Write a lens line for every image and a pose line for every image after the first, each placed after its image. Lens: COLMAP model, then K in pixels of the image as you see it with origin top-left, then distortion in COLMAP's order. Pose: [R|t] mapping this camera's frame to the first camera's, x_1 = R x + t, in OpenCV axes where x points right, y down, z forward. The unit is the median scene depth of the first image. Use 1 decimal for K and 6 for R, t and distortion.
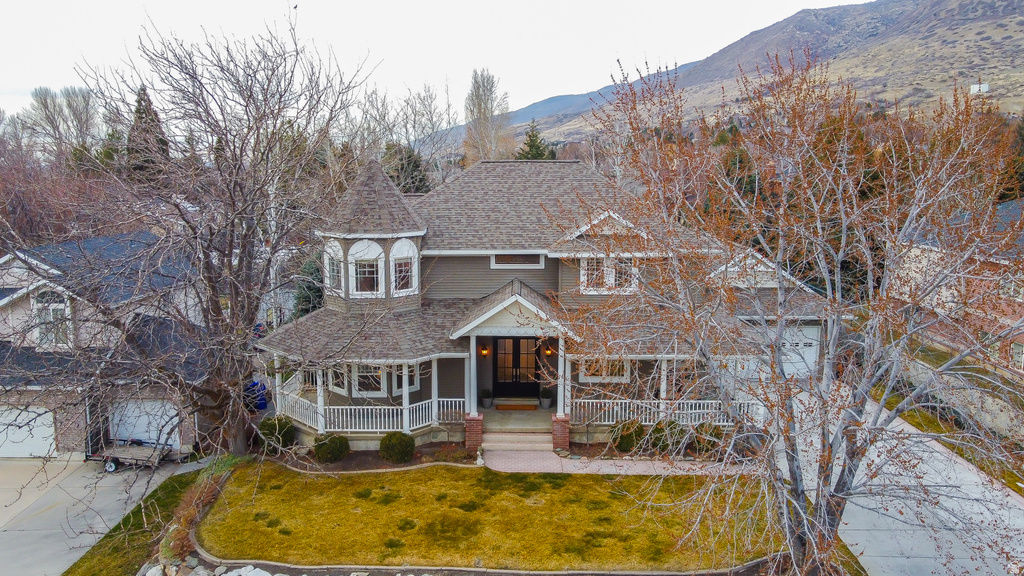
lens RADIAL K [[819.1, 0, 495.6], [0, 819.1, 292.7], [0, 0, 1]] dist [0.005648, 0.016795]
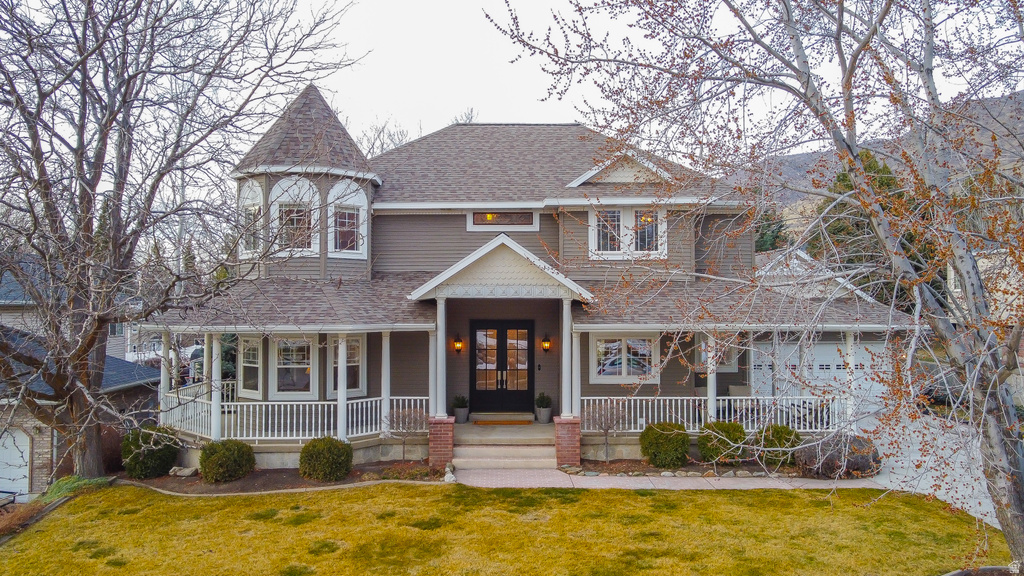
lens RADIAL K [[819.1, 0, 503.2], [0, 819.1, 288.2], [0, 0, 1]] dist [0.005648, 0.016795]
pose [[0.999445, 0.001011, 0.033302, 0.002347], [0.004795, 0.984767, -0.173813, 0.164511], [-0.032970, 0.173876, 0.984215, 0.303887]]
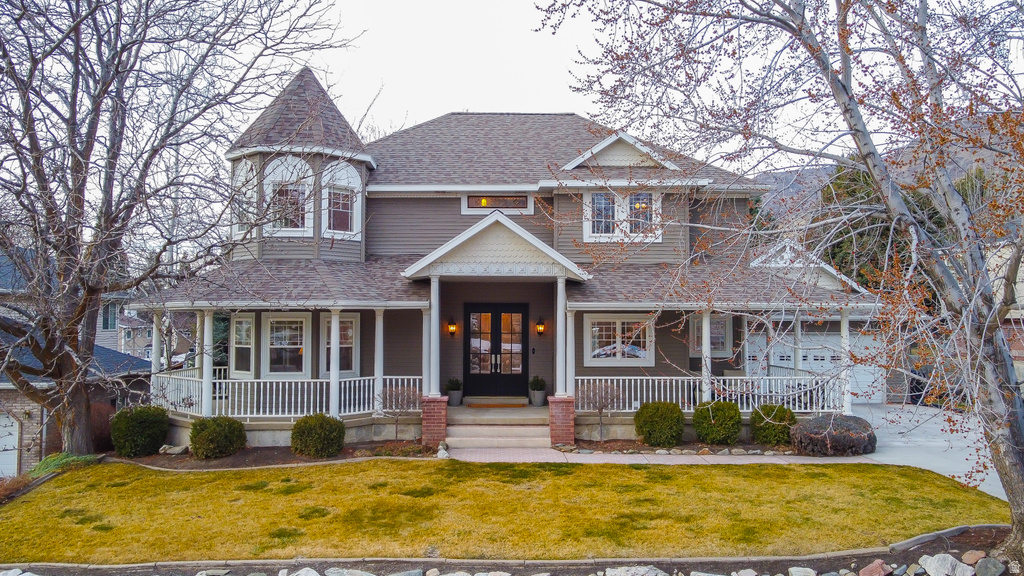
lens RADIAL K [[819.1, 0, 503.4], [0, 819.1, 288.4], [0, 0, 1]] dist [0.005648, 0.016795]
pose [[0.999210, 0.004809, 0.039461, 0.003373], [0.002856, 0.981408, -0.191910, 0.194889], [-0.039651, 0.191871, 0.980619, 0.313057]]
